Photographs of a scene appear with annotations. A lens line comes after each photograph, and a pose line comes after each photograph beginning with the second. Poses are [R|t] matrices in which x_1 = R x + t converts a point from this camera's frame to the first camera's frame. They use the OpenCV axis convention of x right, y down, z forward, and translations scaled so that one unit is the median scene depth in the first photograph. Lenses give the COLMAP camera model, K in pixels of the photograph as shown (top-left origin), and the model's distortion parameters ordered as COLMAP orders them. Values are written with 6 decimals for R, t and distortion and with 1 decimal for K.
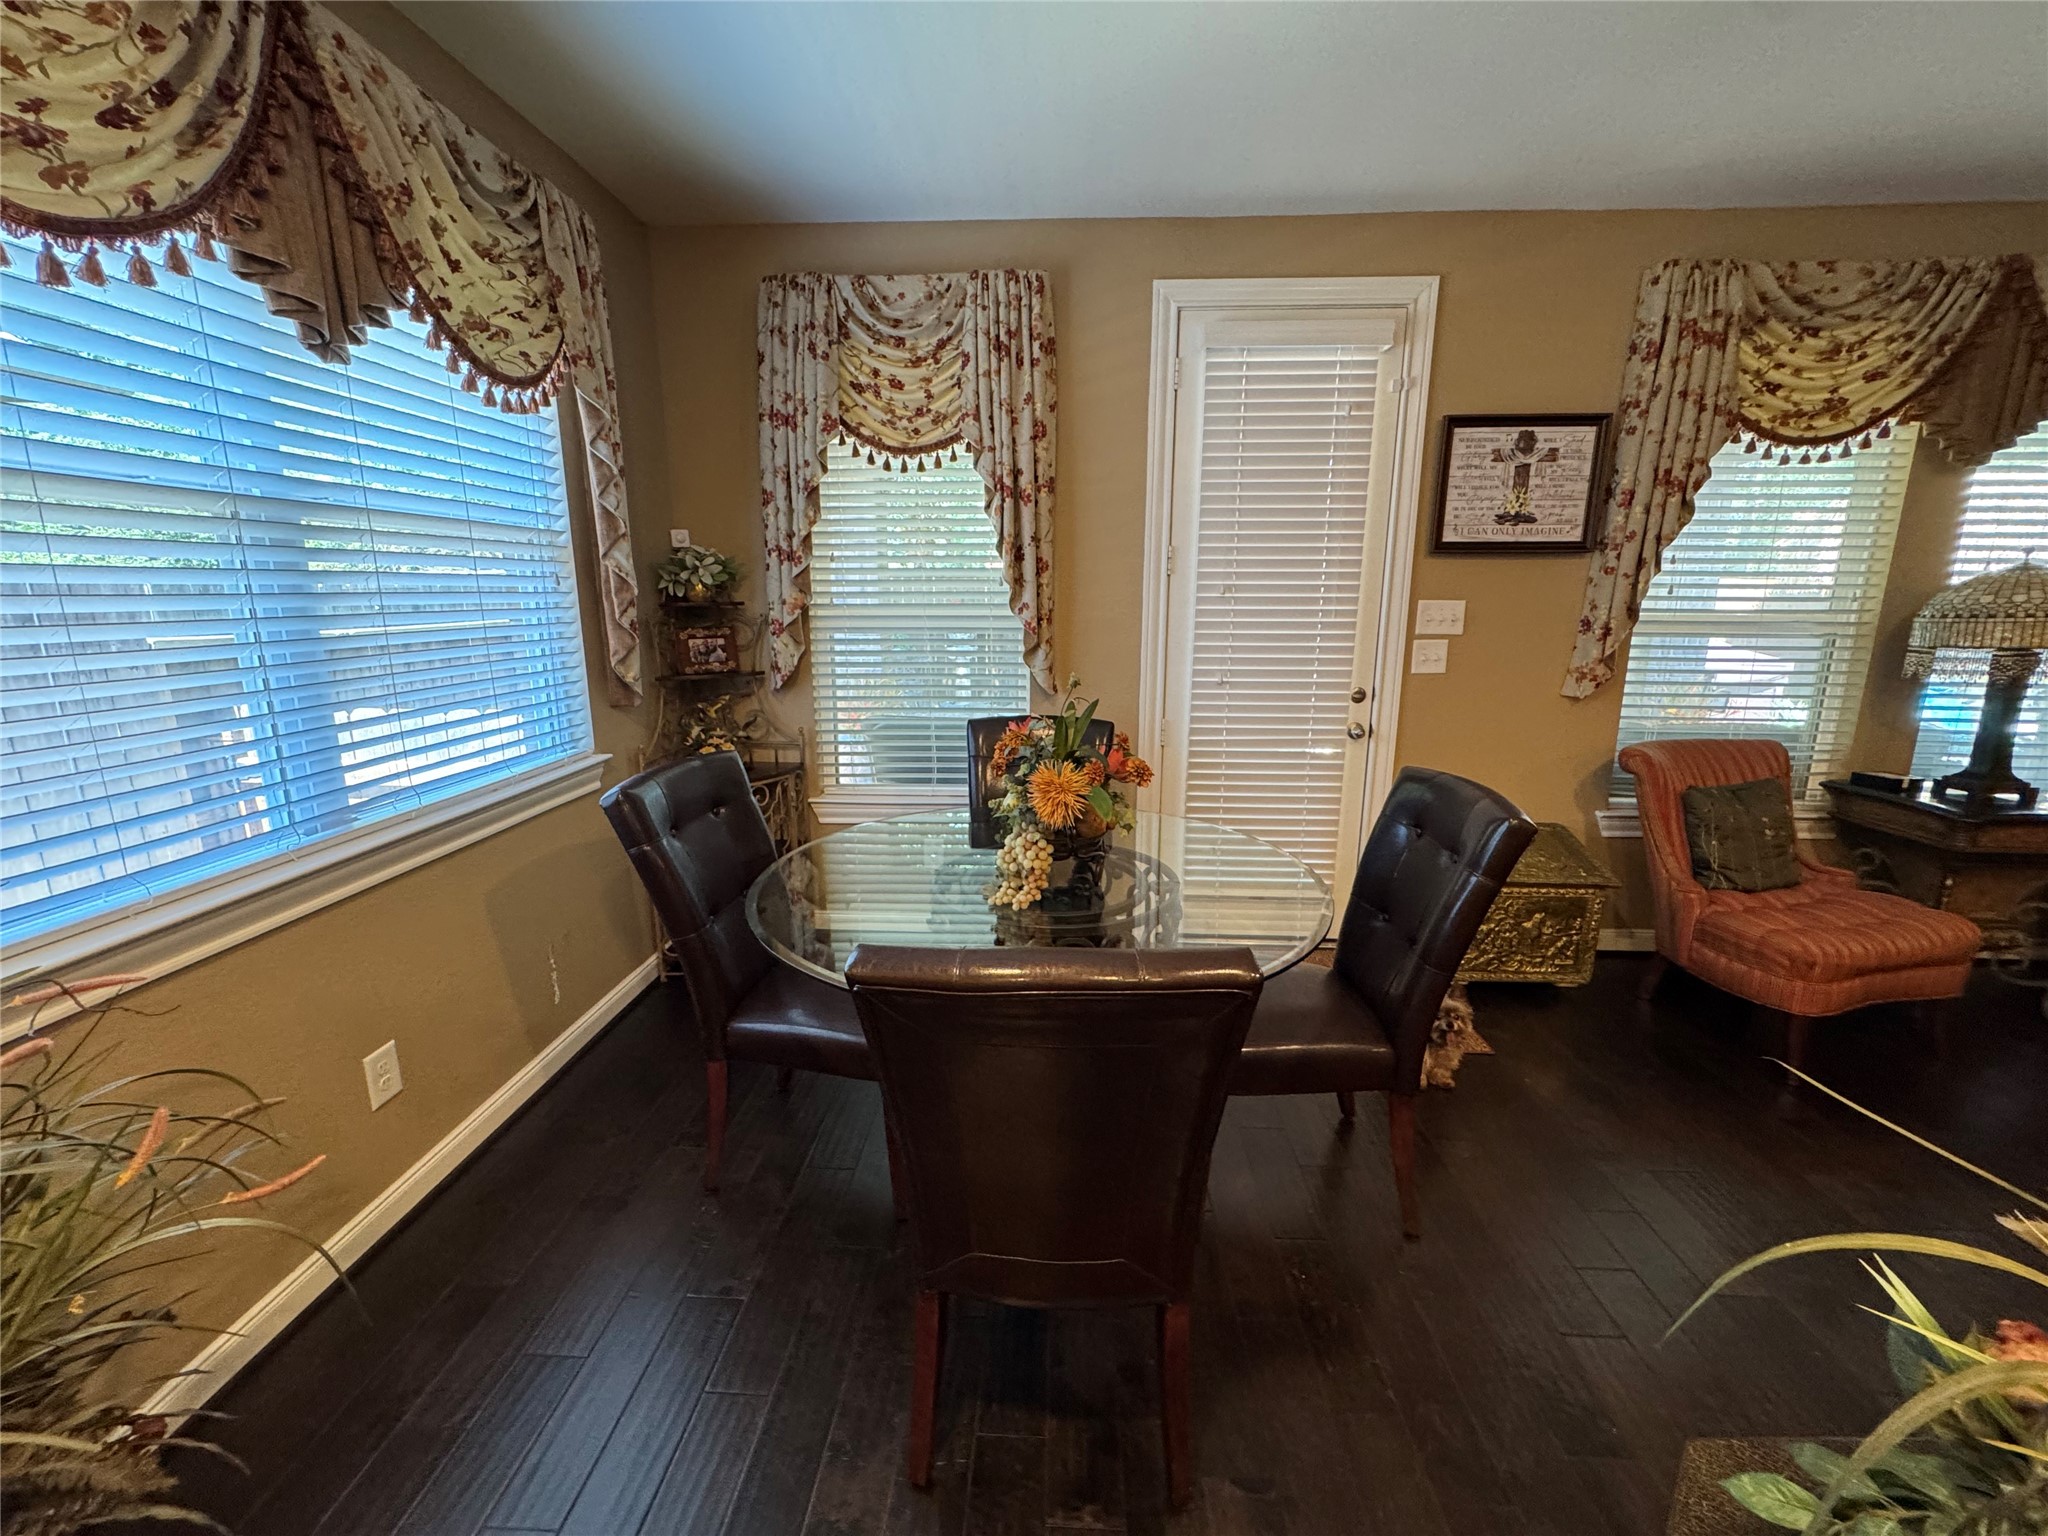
lens RADIAL K [[821.7, 0, 1030.6], [0, 821.7, 768.3], [0, 0, 1]] dist [-0.003498, -0.000329]
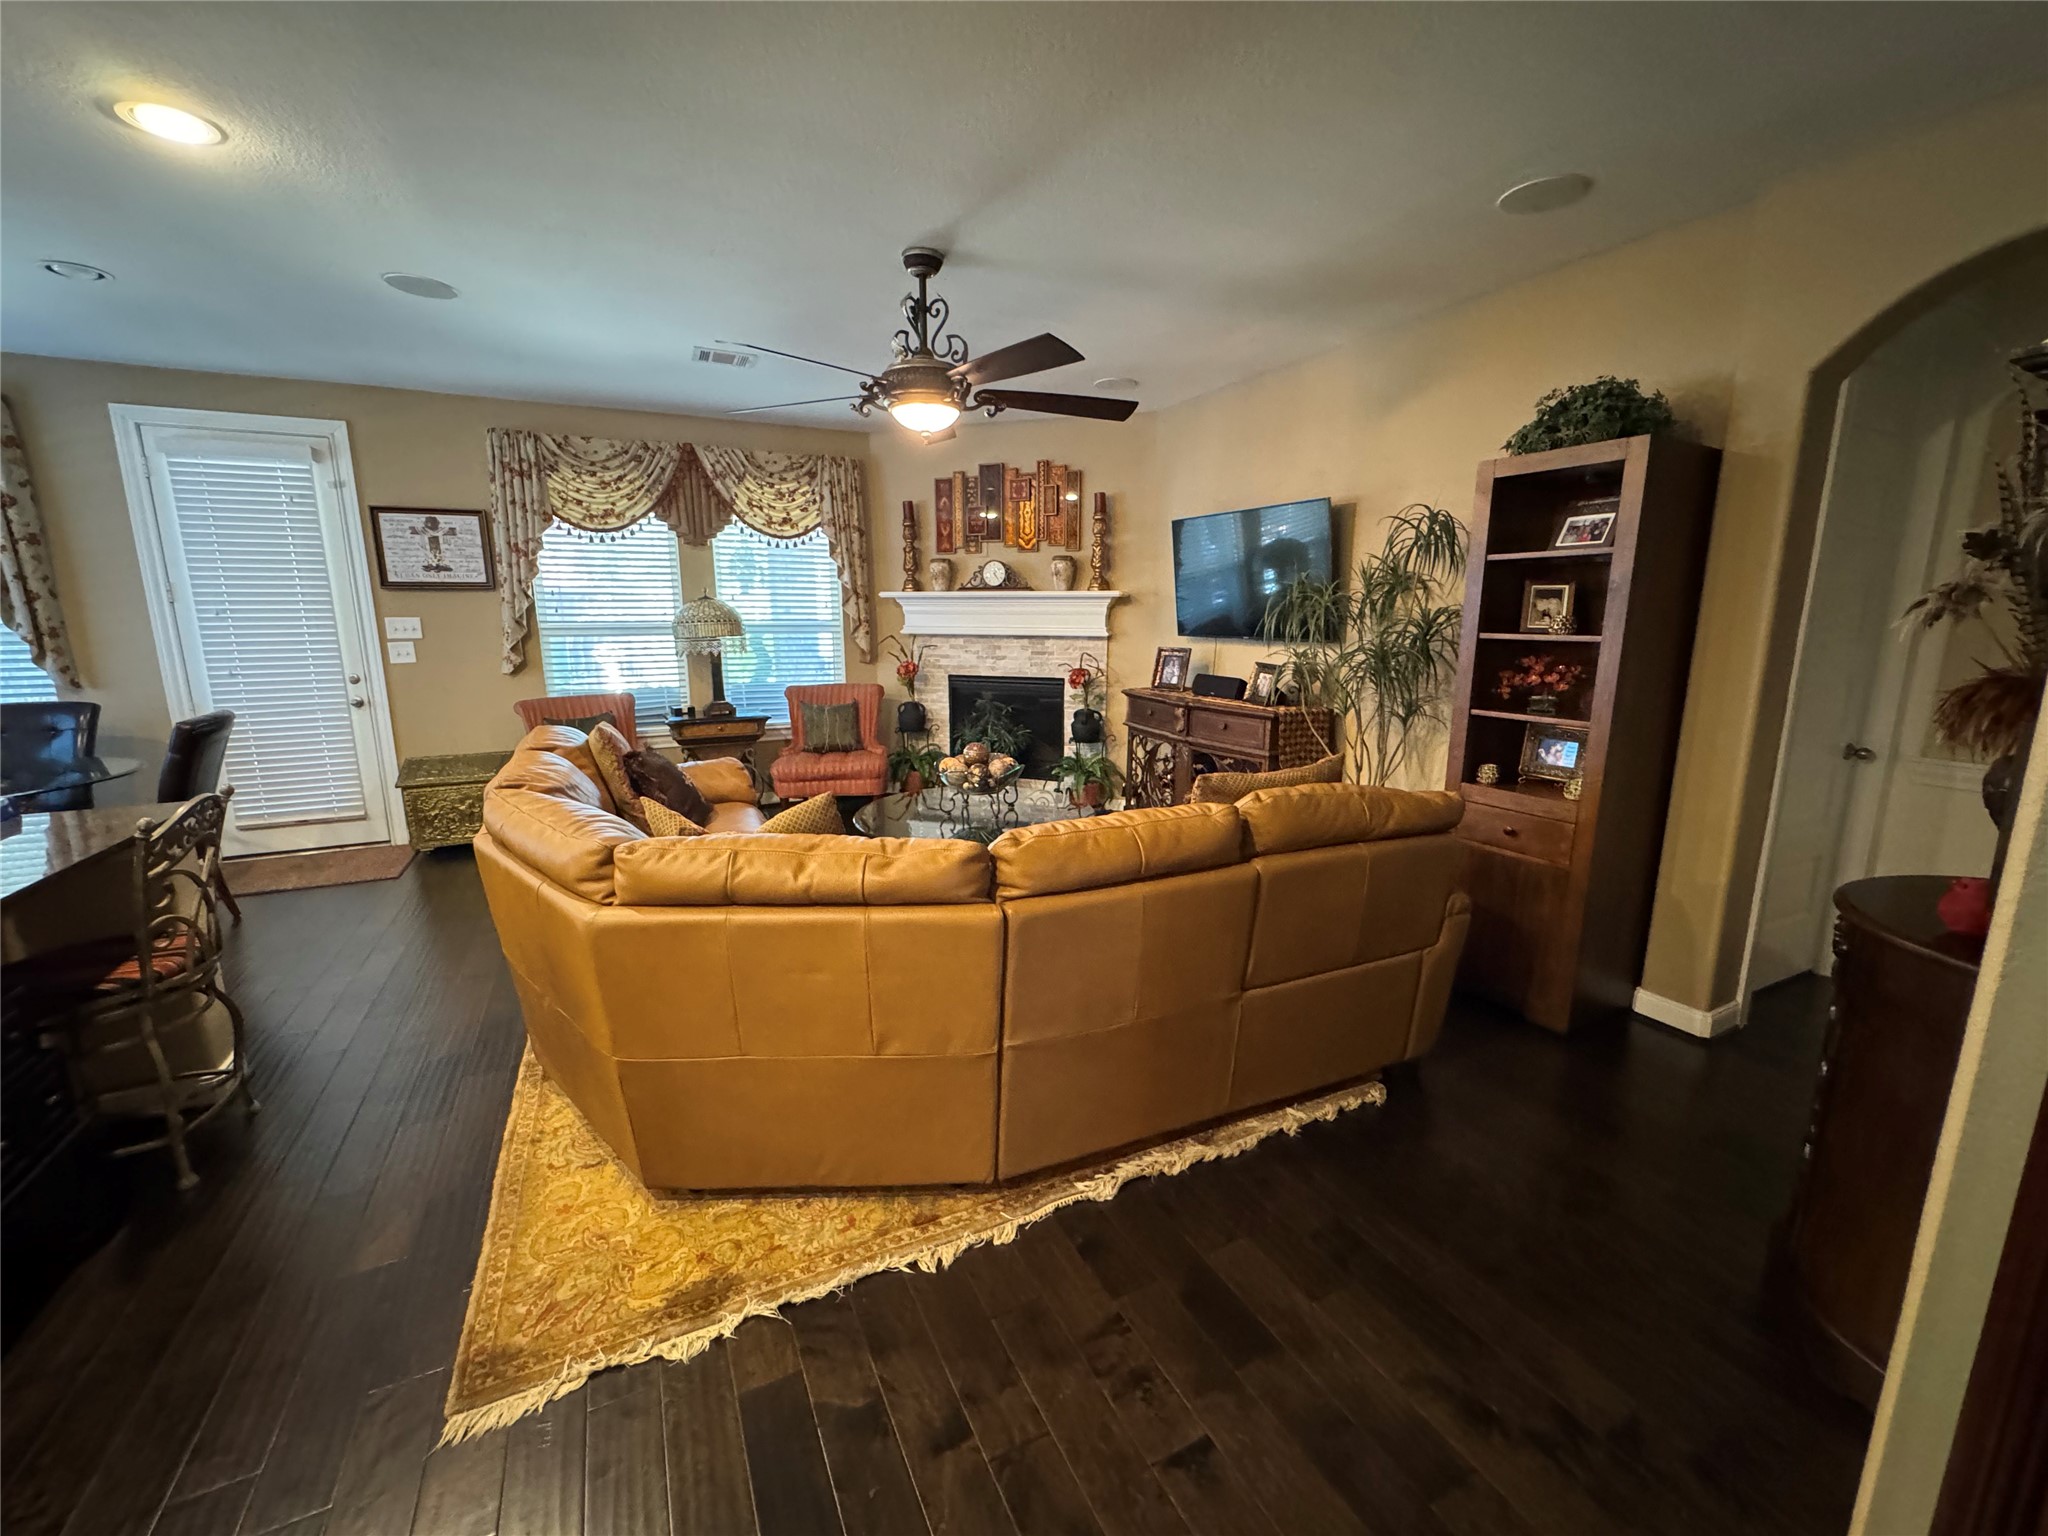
lens RADIAL K [[821.7, 0, 1030.6], [0, 821.7, 768.3], [0, 0, 1]] dist [-0.003498, -0.000329]
pose [[0.870958, -0.098045, 0.481476, 0.848828], [0.105164, 0.994379, 0.012256, 0.219140], [-0.479972, 0.039959, 0.876373, -1.087138]]
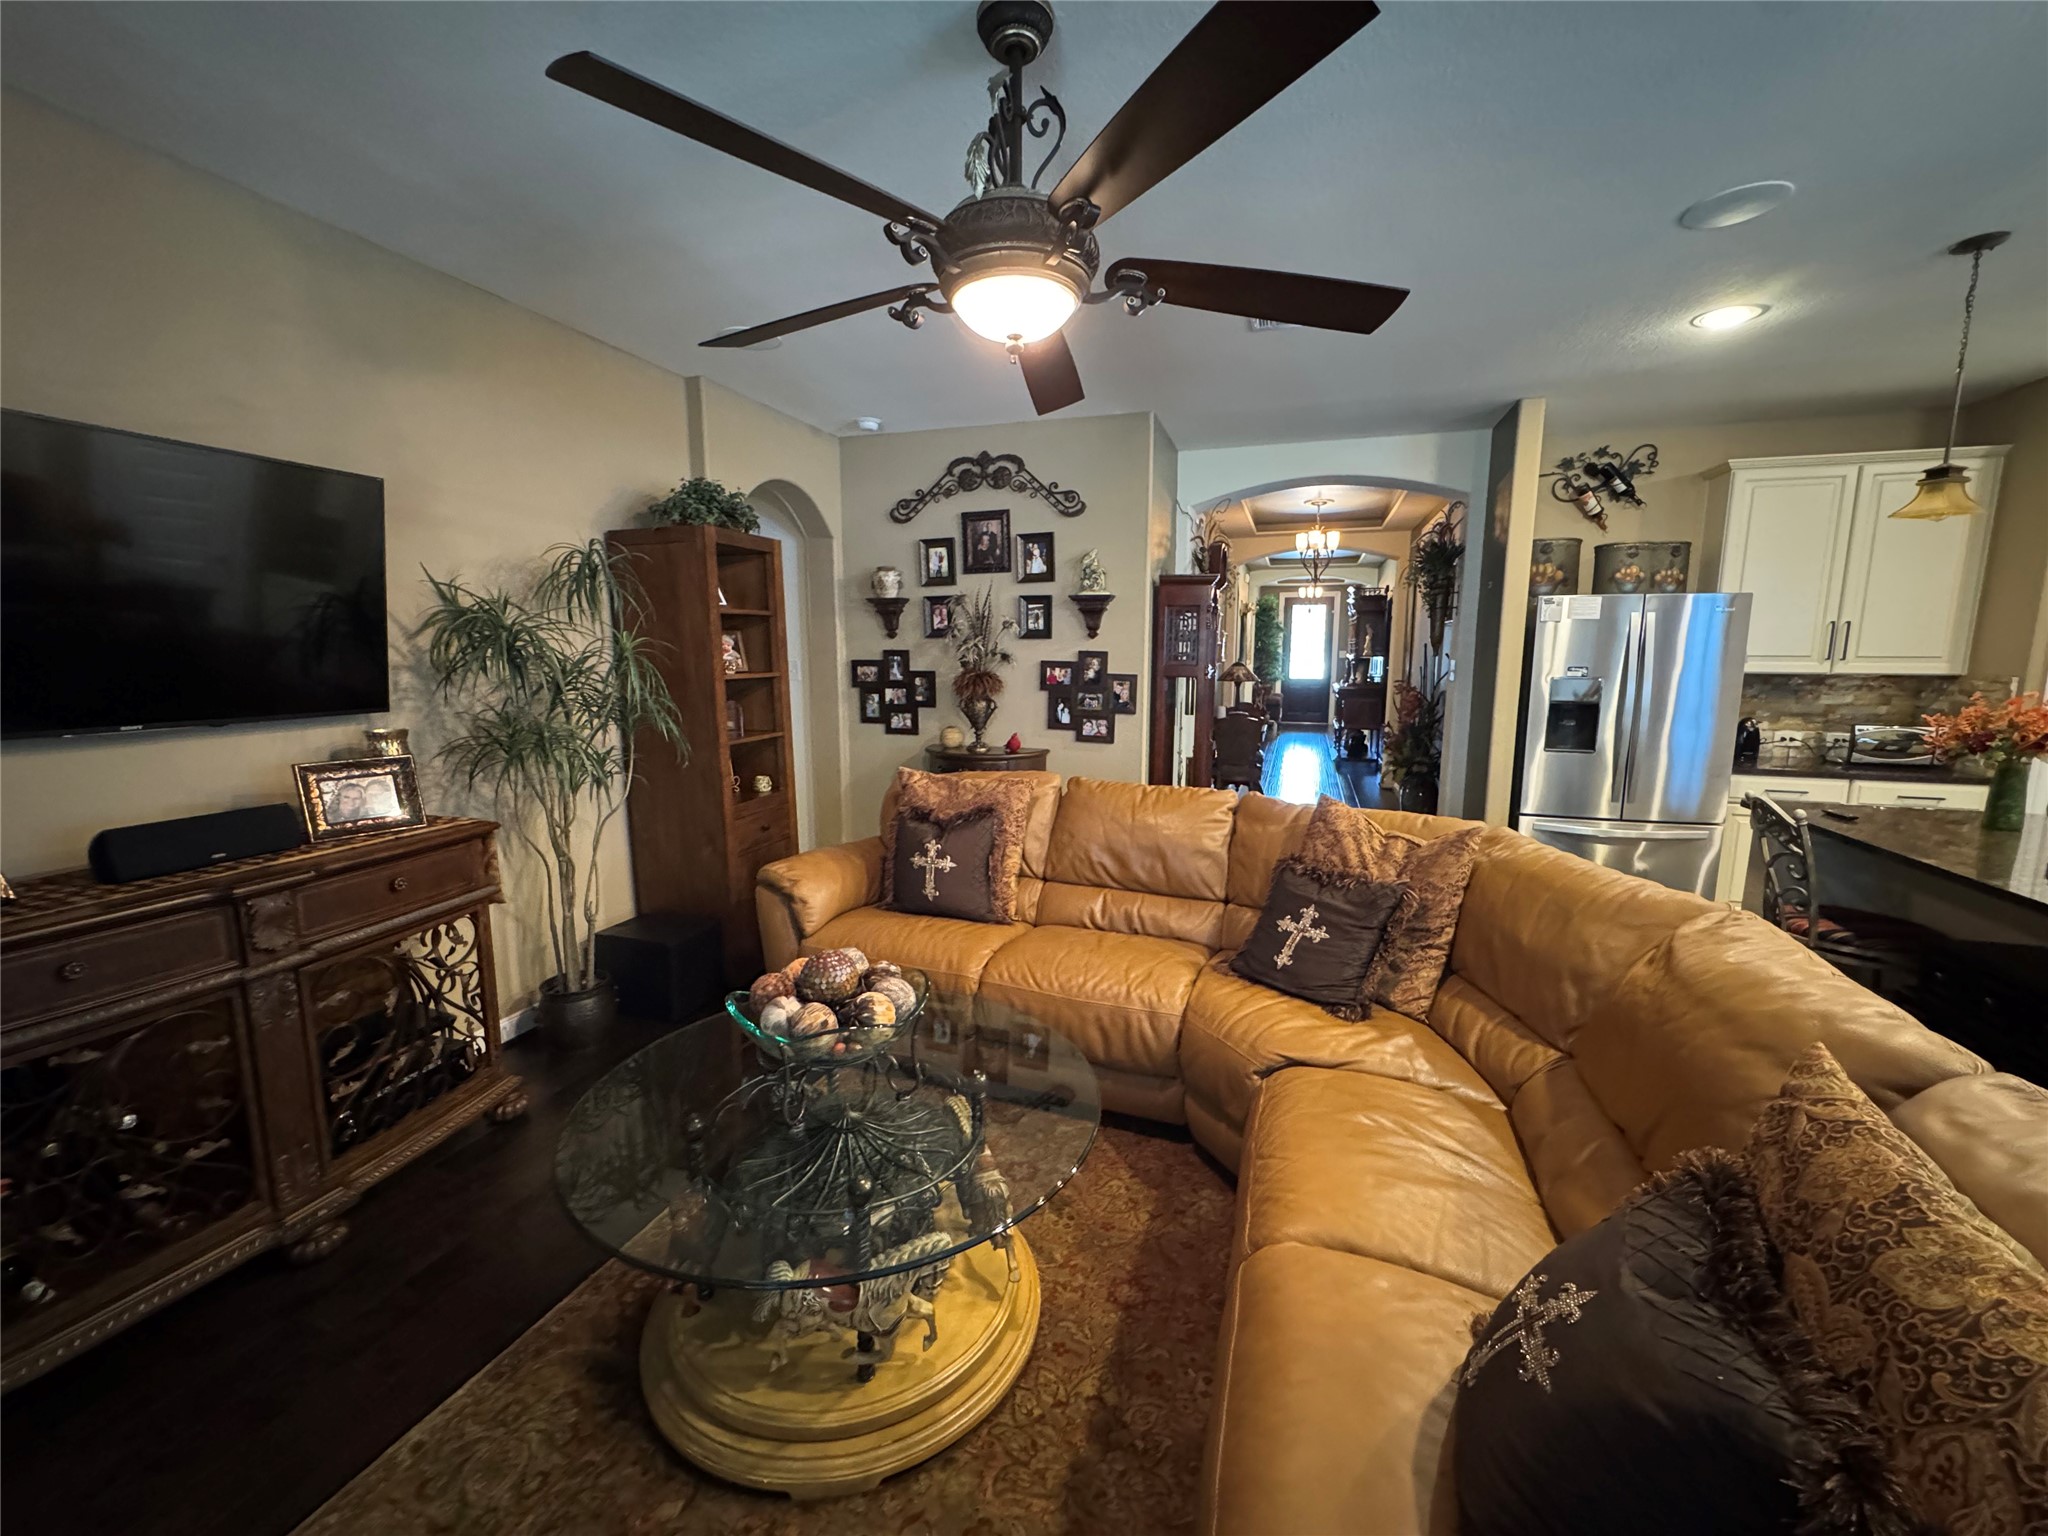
lens RADIAL K [[816.9, 0, 1024.0], [0, 816.9, 768.0], [0, 0, 1]] dist [-0.002189, -0.000189]
pose [[-0.961181, -0.042383, 0.272643, 1.122522], [0.055203, 0.938614, 0.340523, -0.141772], [-0.270339, 0.342355, -0.899839, 0.583547]]
